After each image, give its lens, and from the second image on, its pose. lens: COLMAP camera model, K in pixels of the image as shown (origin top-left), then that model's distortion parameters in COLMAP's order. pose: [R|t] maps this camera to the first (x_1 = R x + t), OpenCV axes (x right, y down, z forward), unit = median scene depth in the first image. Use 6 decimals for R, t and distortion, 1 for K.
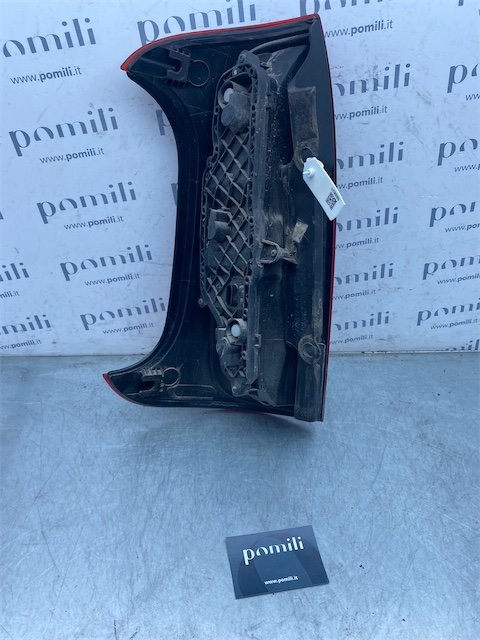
lens RADIAL K [[492.3, 0, 240.0], [0, 492.3, 320.0], [0, 0, 1]] dist [0.016965, -0.035398]
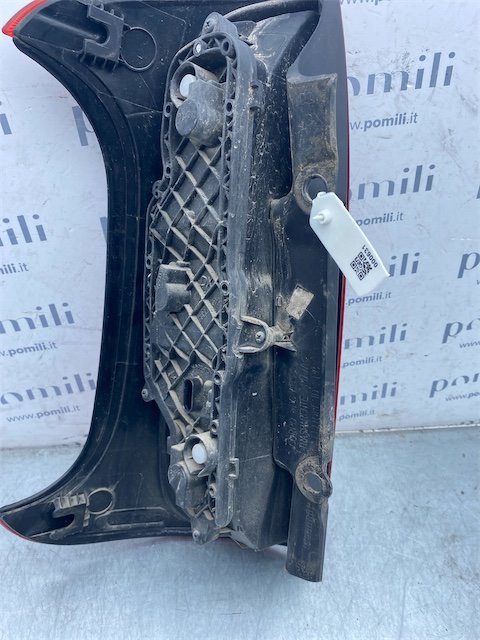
lens RADIAL K [[499.7, 0, 240.7], [0, 499.7, 323.3], [0, 0, 1]] dist [0.004501, -0.010671]
pose [[0.995687, -0.002353, 0.092752, -0.014084], [0.003406, 0.999932, -0.011193, -0.135343], [-0.092719, 0.011461, 0.995626, 0.335581]]
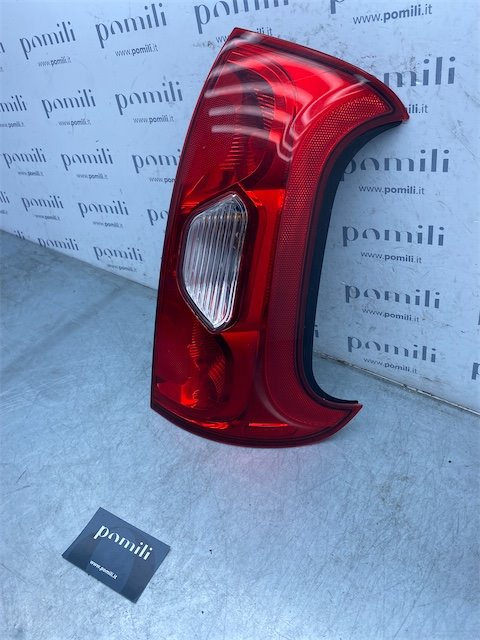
lens RADIAL K [[492.3, 0, 240.0], [0, 492.3, 320.0], [0, 0, 1]] dist [0.016965, -0.035398]
pose [[0.798842, 0.322747, -0.507627, 0.605063], [-0.308791, 0.944225, 0.114397, -0.077907], [0.516236, 0.065366, 0.853948, 0.121386]]
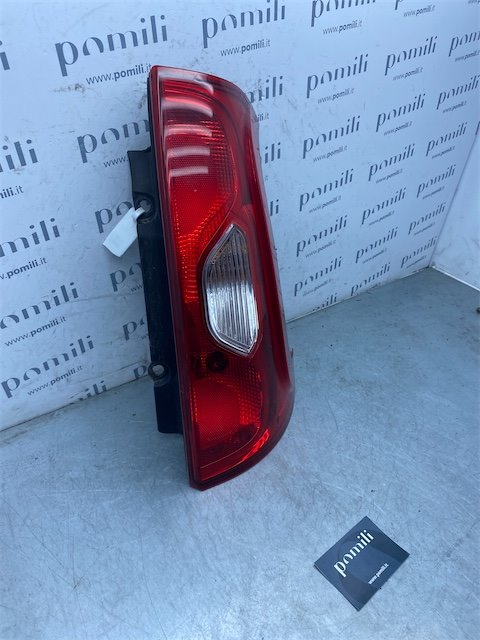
lens RADIAL K [[485.6, 0, 239.4], [0, 485.6, 328.2], [0, 0, 1]] dist [0.000492, -0.039324]
pose [[0.832653, -0.286330, 0.474030, -0.443561], [0.279985, 0.956167, 0.085752, -0.072380], [-0.477806, 0.061319, 0.876323, 0.076209]]
